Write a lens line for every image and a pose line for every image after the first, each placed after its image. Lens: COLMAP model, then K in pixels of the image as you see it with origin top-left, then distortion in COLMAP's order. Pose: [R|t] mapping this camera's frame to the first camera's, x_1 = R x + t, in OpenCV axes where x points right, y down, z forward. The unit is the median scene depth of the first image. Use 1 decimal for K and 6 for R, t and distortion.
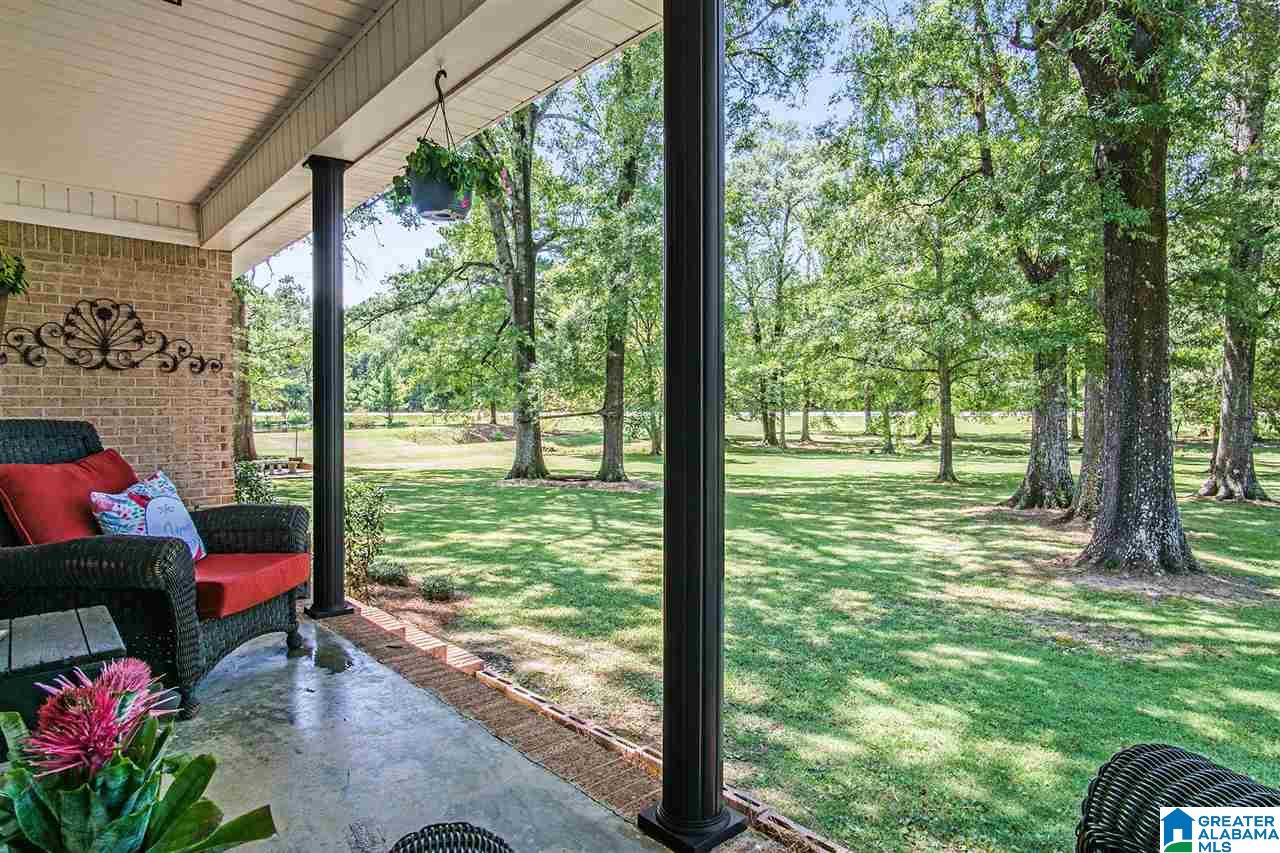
lens RADIAL K [[716.2, 0, 642.3], [0, 716.2, 420.7], [0, 0, 1]] dist [-0.025856, 0.000586]
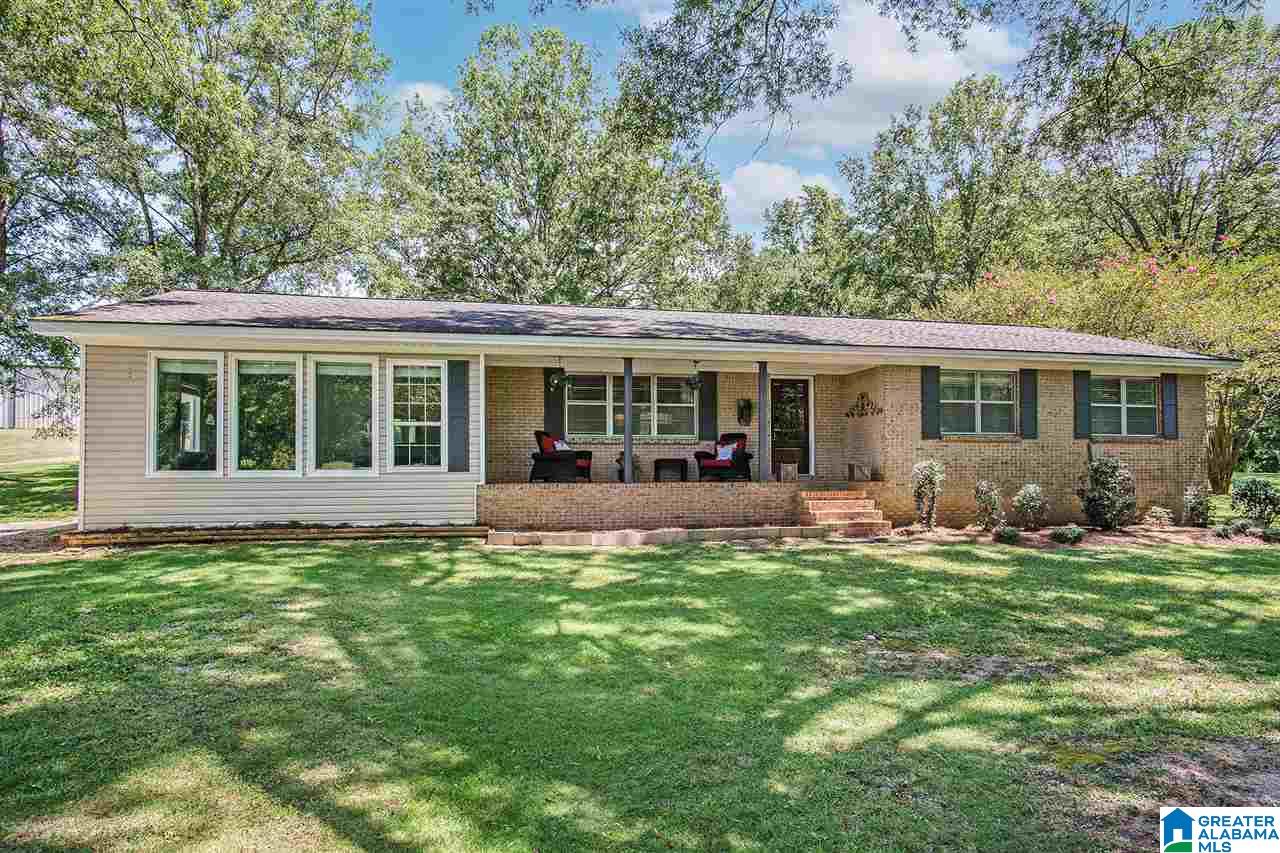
lens RADIAL K [[716.2, 0, 642.3], [0, 716.2, 420.7], [0, 0, 1]] dist [-0.025856, 0.000586]
pose [[-0.522540, -0.055276, -0.850821, 1.734128], [-0.009200, 0.998204, -0.059201, 0.102077], [0.852565, -0.023107, -0.522110, 1.351965]]
